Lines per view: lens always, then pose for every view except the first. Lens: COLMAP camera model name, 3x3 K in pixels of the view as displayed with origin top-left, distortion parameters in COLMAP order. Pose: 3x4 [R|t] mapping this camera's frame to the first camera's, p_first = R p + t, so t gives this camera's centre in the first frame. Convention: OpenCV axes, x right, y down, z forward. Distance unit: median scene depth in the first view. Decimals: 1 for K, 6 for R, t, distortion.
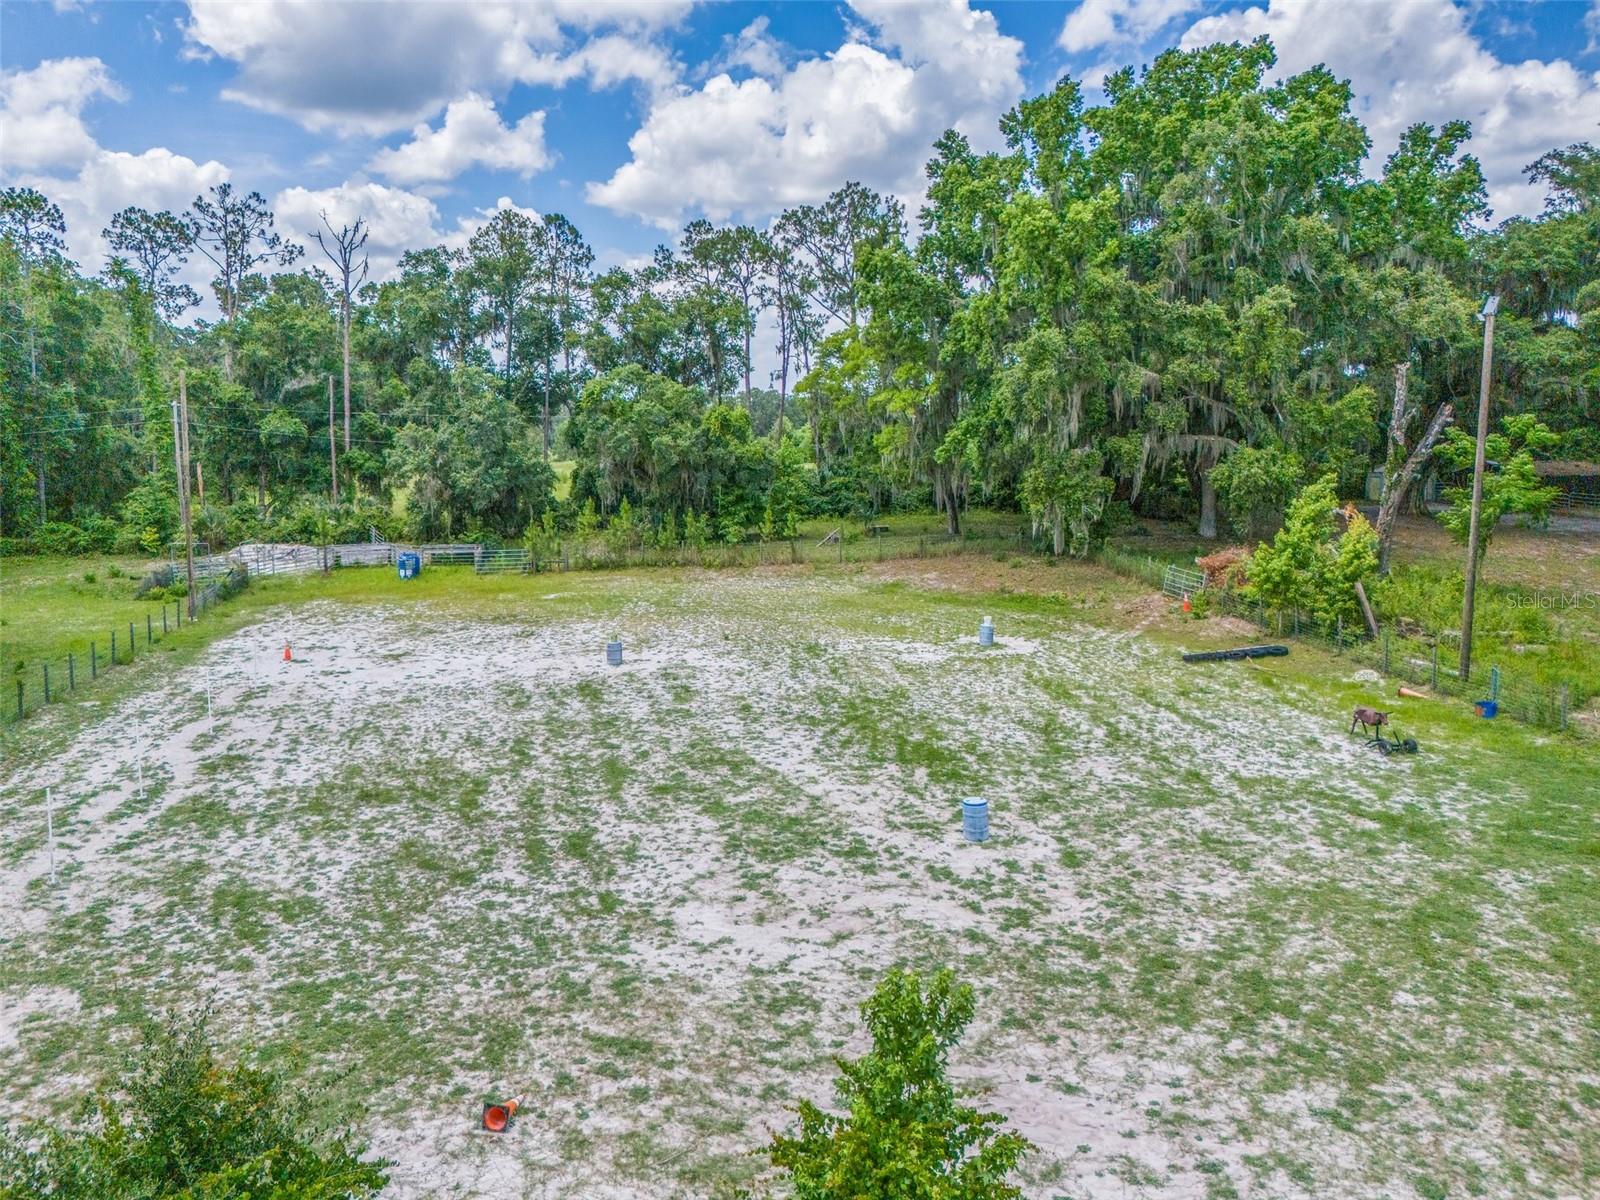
lens RADIAL K [[1251.7, 0, 800.0], [0, 1251.7, 600.0], [0, 0, 1]] dist [0.048992, -0.056827]
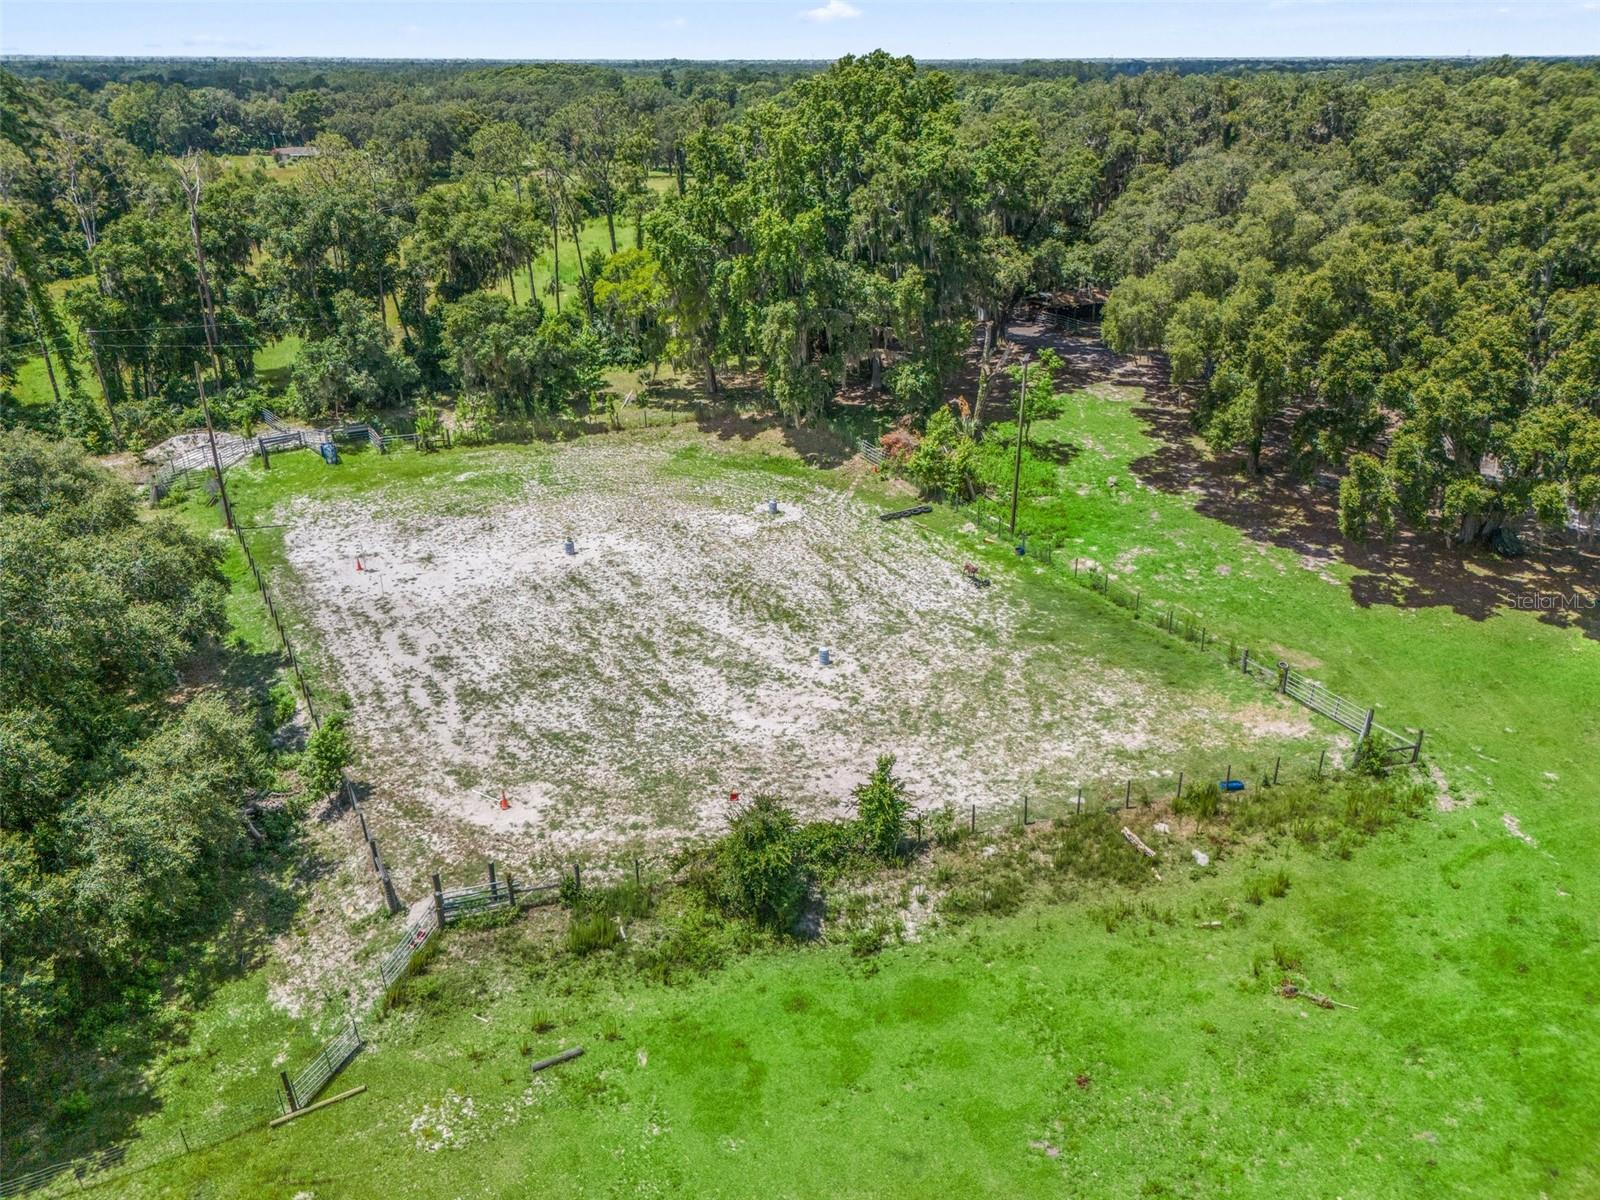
lens RADIAL K [[1220.0, 0, 800.0], [0, 1220.0, 600.0], [0, 0, 1]] dist [0.063446, -0.066365]
pose [[0.957235, -0.128628, 0.259145, -0.514613], [0.052812, 0.958367, 0.280614, -0.609045], [-0.284451, -0.254928, 0.924175, -1.177495]]
